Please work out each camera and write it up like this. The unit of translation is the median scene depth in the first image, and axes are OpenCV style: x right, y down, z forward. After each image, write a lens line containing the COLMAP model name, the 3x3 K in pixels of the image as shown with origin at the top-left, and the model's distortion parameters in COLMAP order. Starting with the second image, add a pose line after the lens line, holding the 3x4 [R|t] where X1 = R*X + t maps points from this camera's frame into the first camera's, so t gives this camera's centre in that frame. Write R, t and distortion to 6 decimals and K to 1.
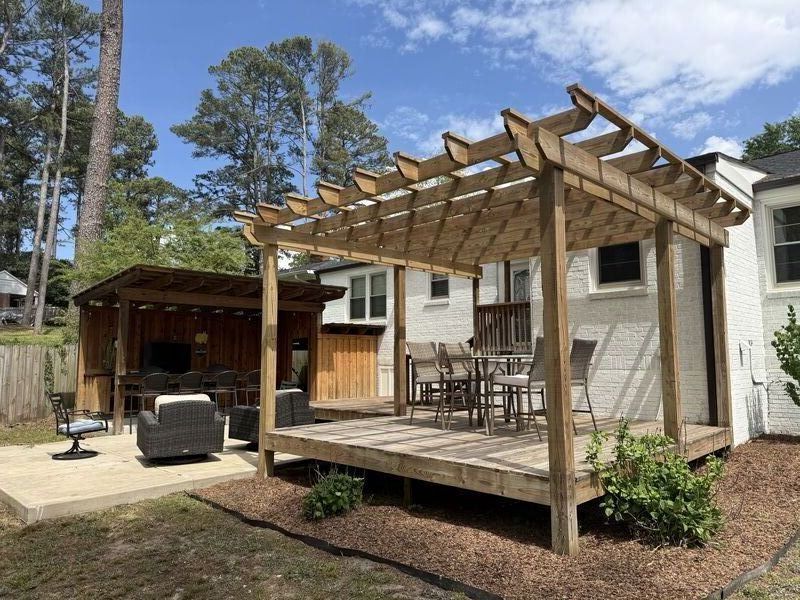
lens RADIAL K [[561.6, 0, 398.1], [0, 561.6, 299.2], [0, 0, 1]] dist [0.057368, -0.059364]
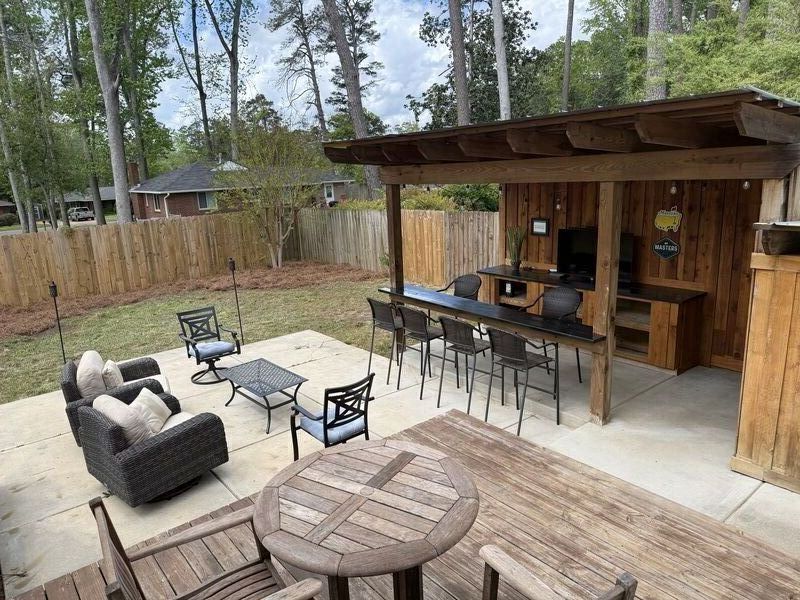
lens RADIAL K [[561.6, 0, 384.0], [0, 561.6, 304.1], [0, 0, 1]] dist [0.057368, -0.059364]
pose [[-0.127965, 0.246378, -0.960689, 0.037050], [0.156313, 0.961556, 0.225779, -0.002352], [0.979383, -0.121277, -0.161558, 0.172430]]
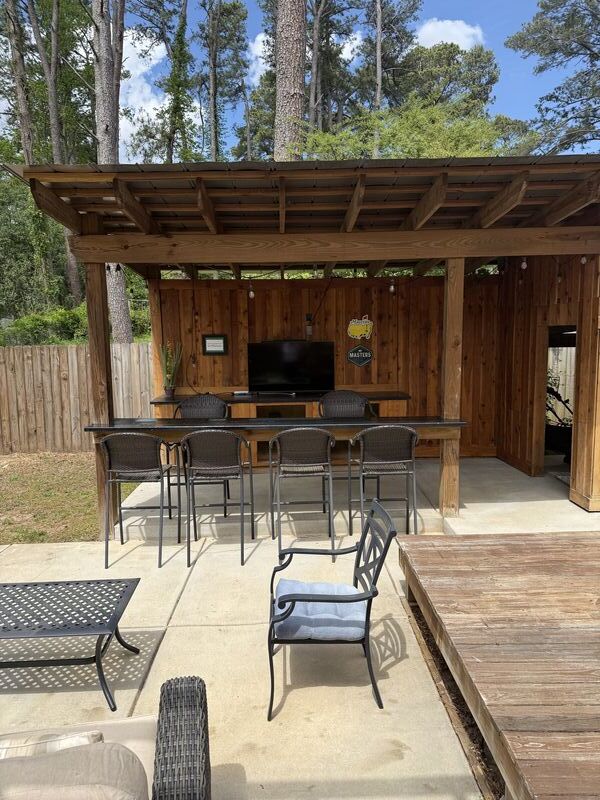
lens RADIAL K [[561.6, 0, 298.4], [0, 561.6, 402.1], [0, 0, 1]] dist [0.057368, -0.059364]
pose [[0.713366, 0.082406, -0.695930, -0.004547], [0.087641, 0.974775, 0.205261, 0.004914], [0.695290, -0.207418, 0.688149, 0.122579]]
